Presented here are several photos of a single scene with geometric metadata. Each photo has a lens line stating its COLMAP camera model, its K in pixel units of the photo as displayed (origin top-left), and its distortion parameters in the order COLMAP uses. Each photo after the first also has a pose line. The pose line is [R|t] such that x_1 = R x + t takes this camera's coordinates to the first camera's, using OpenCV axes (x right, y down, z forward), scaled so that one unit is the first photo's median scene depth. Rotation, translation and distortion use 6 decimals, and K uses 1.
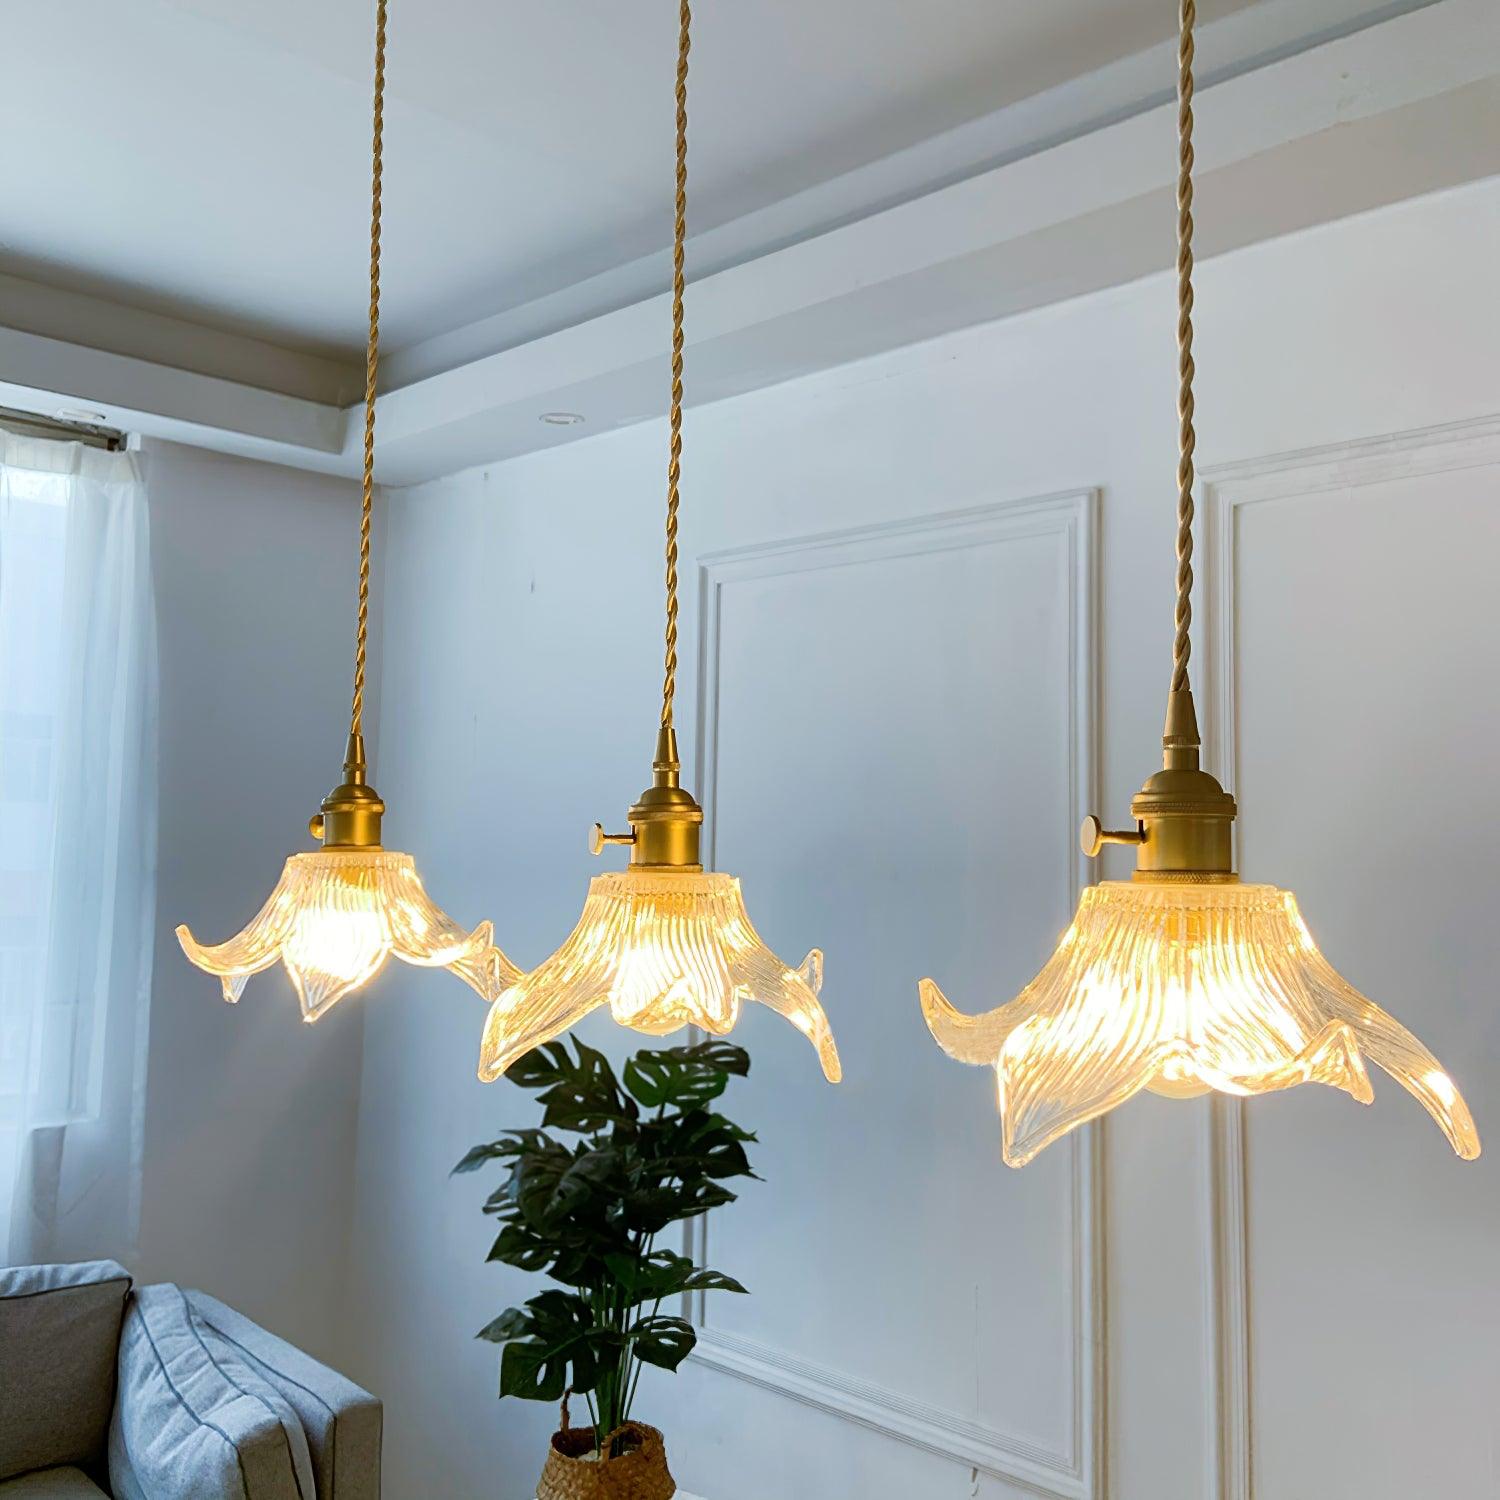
lens RADIAL K [[1525.8, 0, 754.8], [0, 1525.8, 783.9], [0, 0, 1]] dist [0.030885, -0.009292]
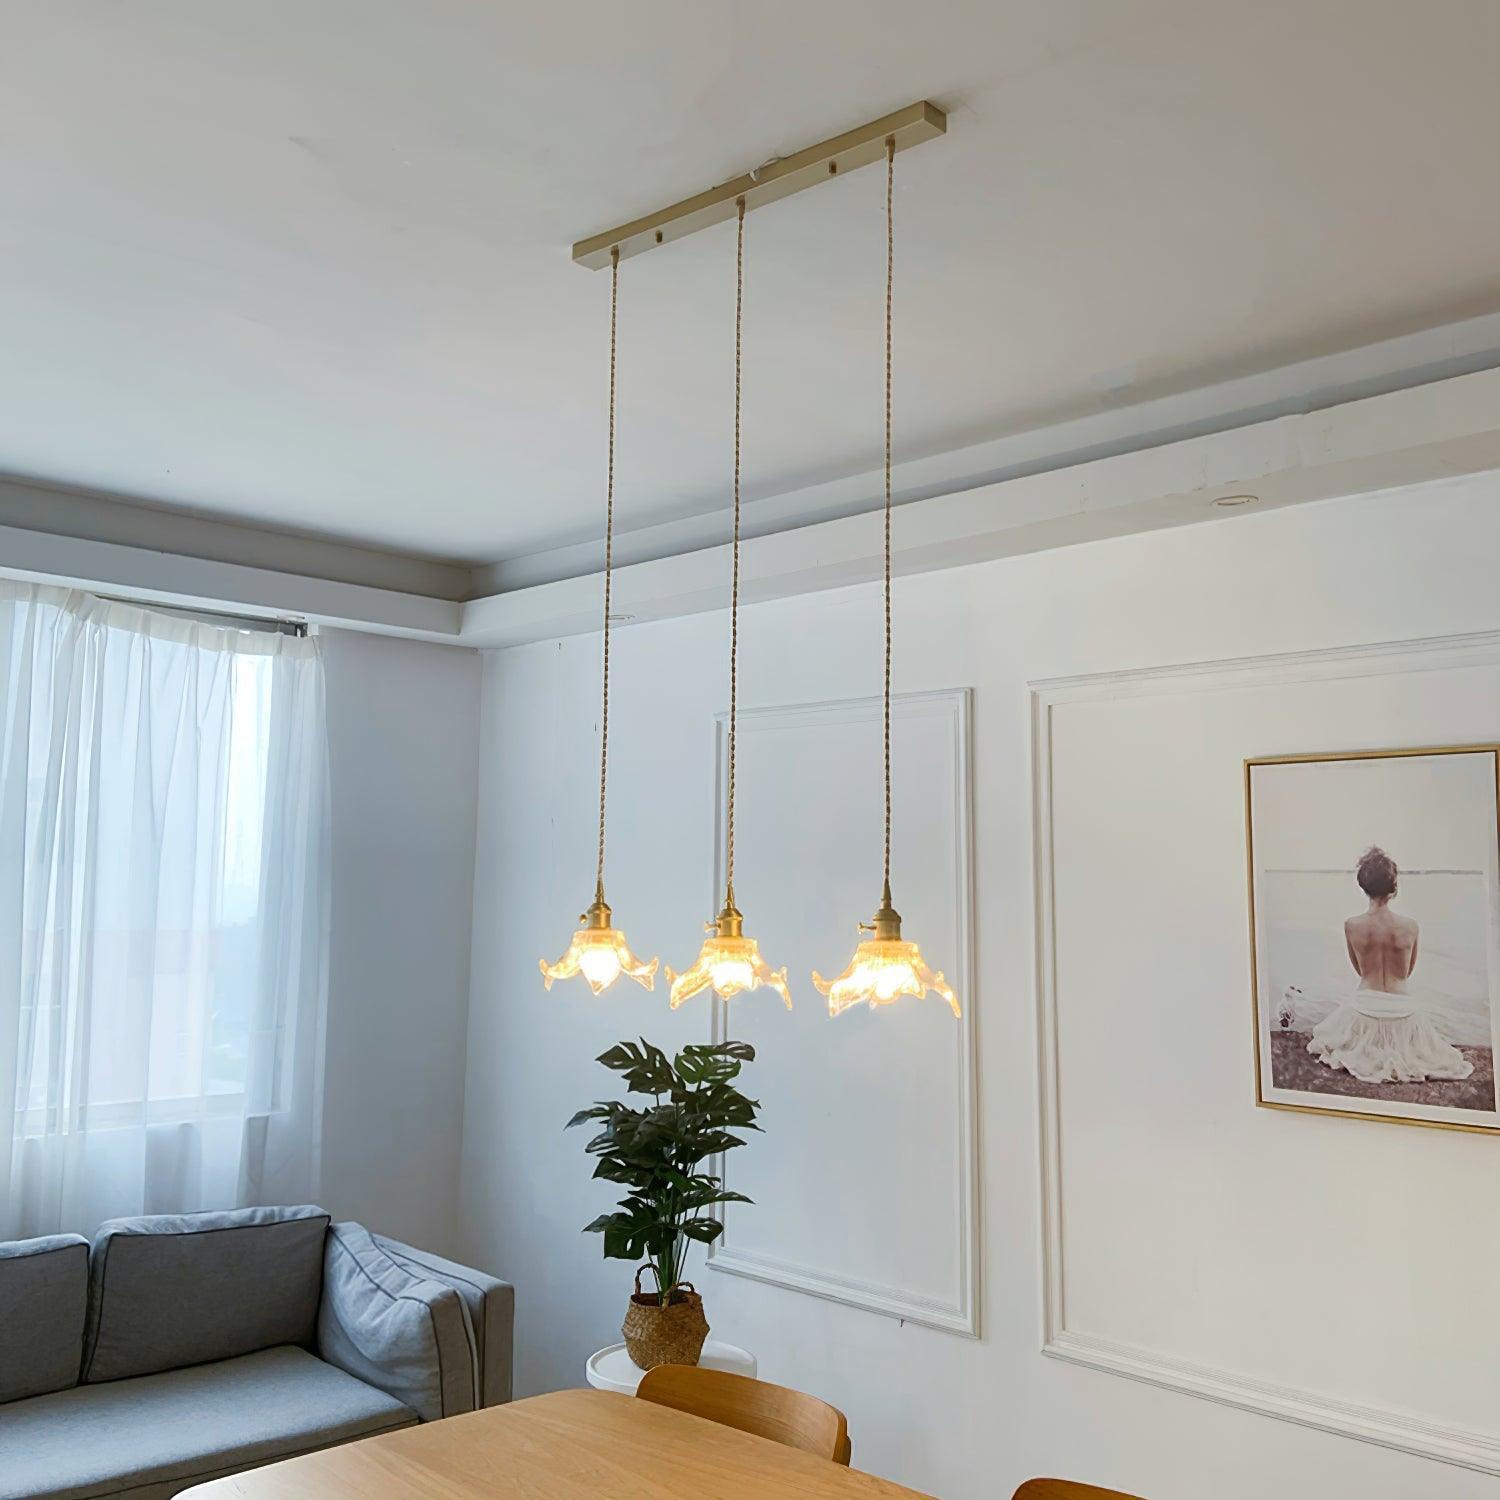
lens RADIAL K [[1553.7, 0, 732.3], [0, 1553.7, 718.1], [0, 0, 1]] dist [0.028793, 0.015612]
pose [[0.999918, -0.008009, -0.010005, -0.007442], [0.007235, 0.997143, -0.075194, -0.044016], [0.010578, 0.075116, 0.997119, -0.631824]]
